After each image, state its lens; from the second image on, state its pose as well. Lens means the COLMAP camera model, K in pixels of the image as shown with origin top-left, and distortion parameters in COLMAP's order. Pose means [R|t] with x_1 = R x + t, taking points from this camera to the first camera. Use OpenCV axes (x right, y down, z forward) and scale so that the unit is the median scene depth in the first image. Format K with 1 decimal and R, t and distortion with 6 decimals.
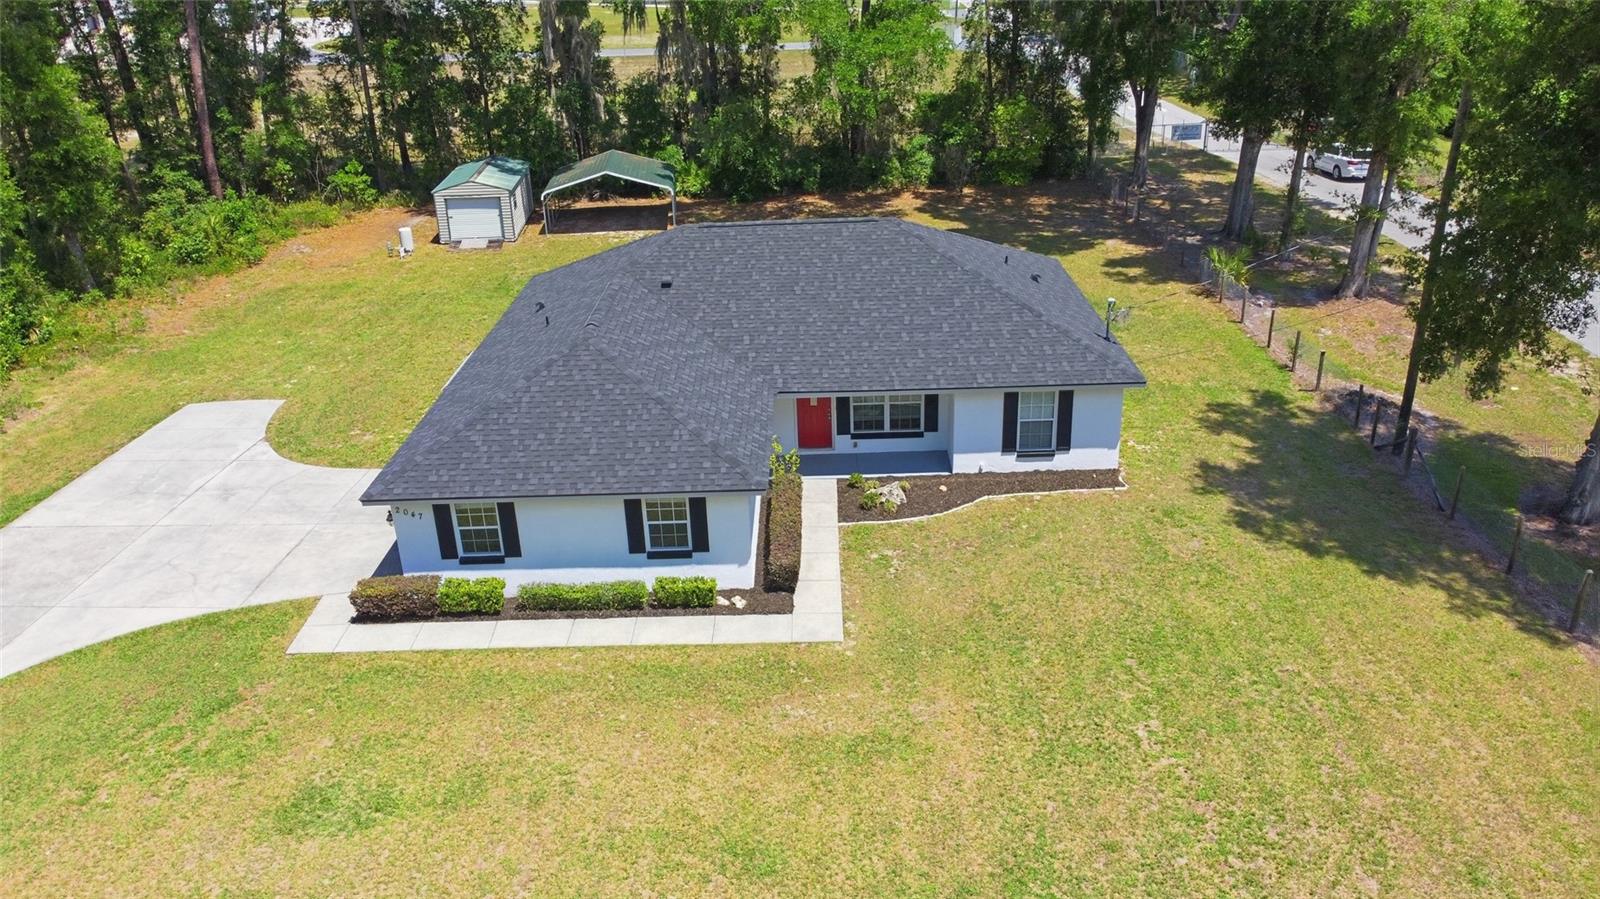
lens RADIAL K [[1205.8, 0, 800.0], [0, 1205.8, 449.5], [0, 0, 1]] dist [0.000559, -0.003071]
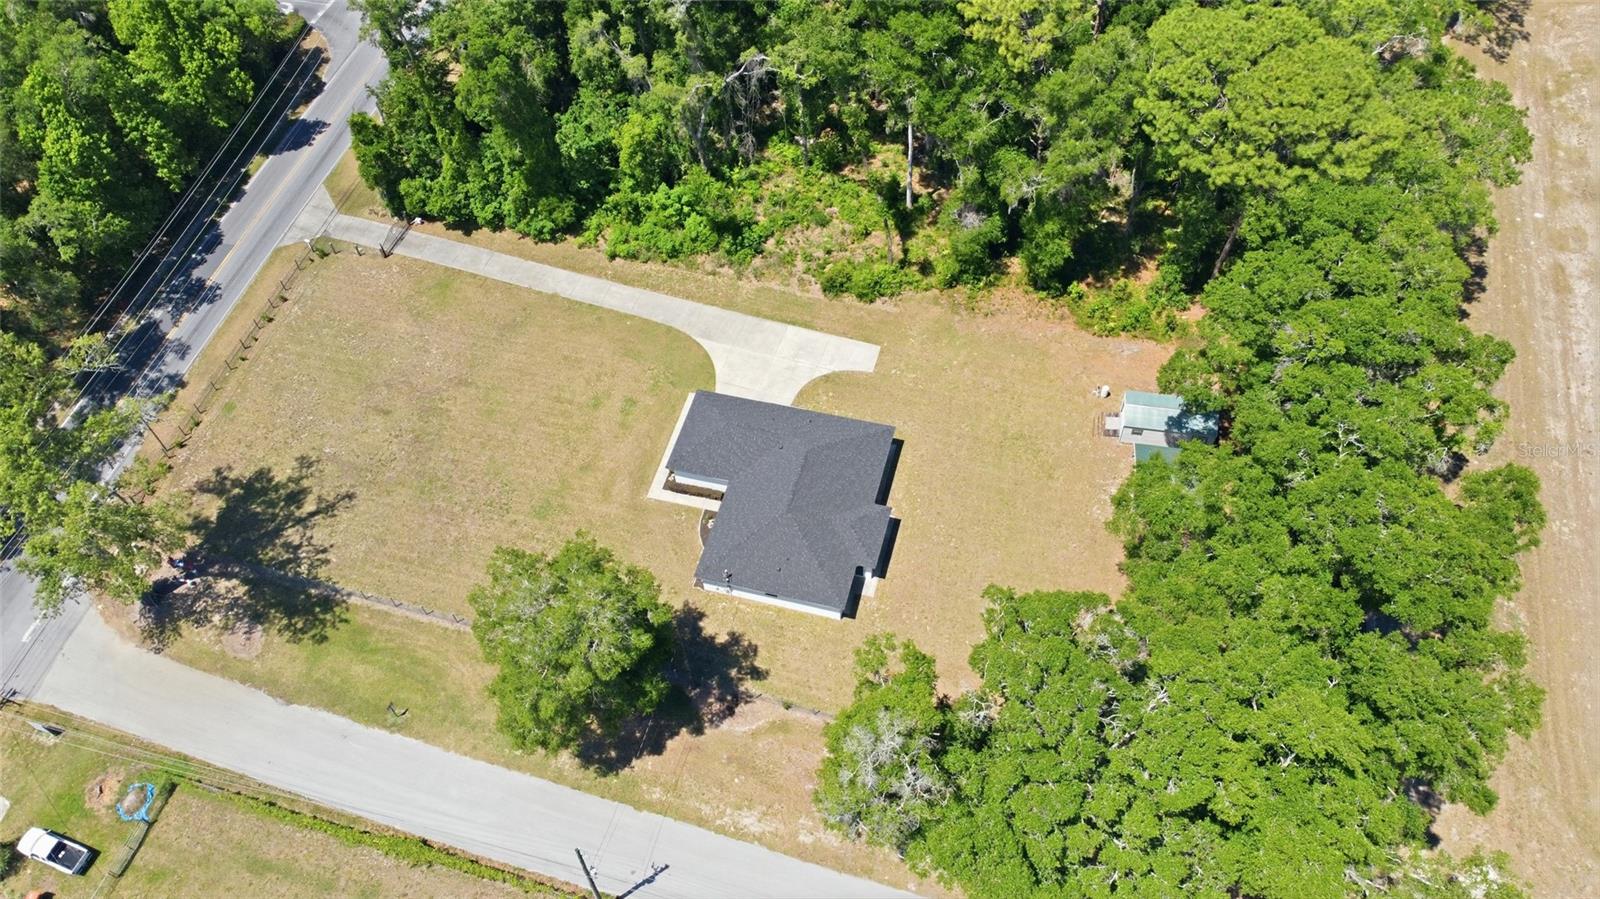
lens RADIAL K [[1219.9, 0, 818.0], [0, 1219.9, 447.3], [0, 0, 1]] dist [0.006305, -0.029830]
pose [[-0.248192, 0.810356, -0.530777, 1.604684], [-0.346306, 0.437491, 0.829864, -2.921283], [0.904695, 0.389777, 0.172049, 0.606820]]
